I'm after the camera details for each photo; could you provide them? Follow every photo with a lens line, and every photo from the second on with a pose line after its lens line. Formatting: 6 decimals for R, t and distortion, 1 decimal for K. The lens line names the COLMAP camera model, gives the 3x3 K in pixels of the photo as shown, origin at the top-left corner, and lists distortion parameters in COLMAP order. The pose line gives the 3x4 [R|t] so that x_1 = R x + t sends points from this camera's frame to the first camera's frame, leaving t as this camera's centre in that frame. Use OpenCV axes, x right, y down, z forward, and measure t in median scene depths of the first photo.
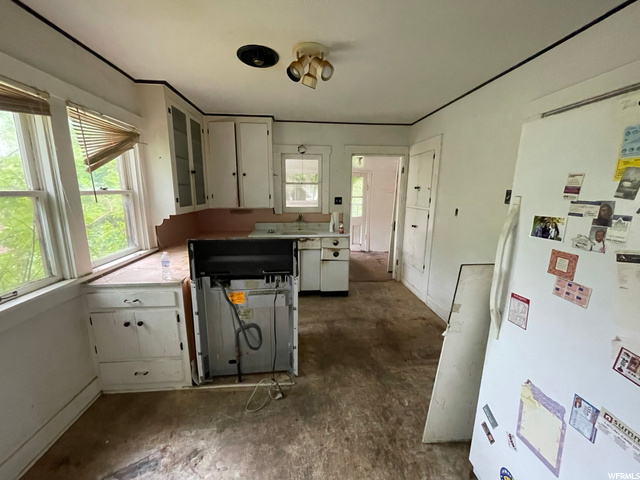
lens RADIAL K [[257.1, 0, 319.1], [0, 257.1, 237.5], [0, 0, 1]] dist [0.002552, 0.001183]
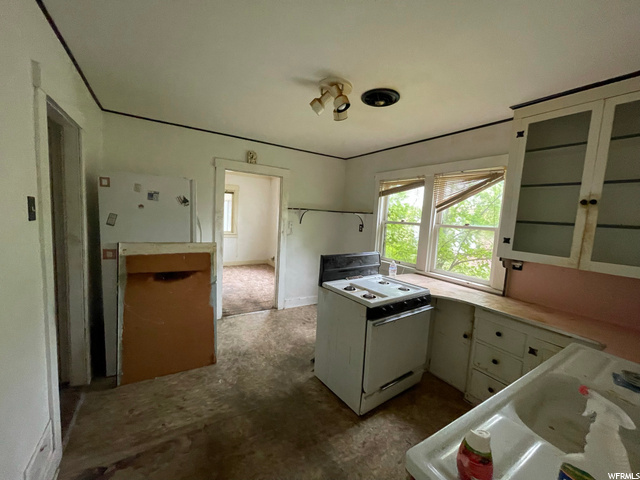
lens RADIAL K [[257.1, 0, 318.4], [0, 257.1, 239.2], [0, 0, 1]] dist [0.002552, 0.001183]
pose [[-0.886577, -0.013531, -0.462384, 0.416061], [-0.147375, 0.955748, 0.254609, -0.320594], [0.438477, 0.293874, -0.849338, 1.705845]]
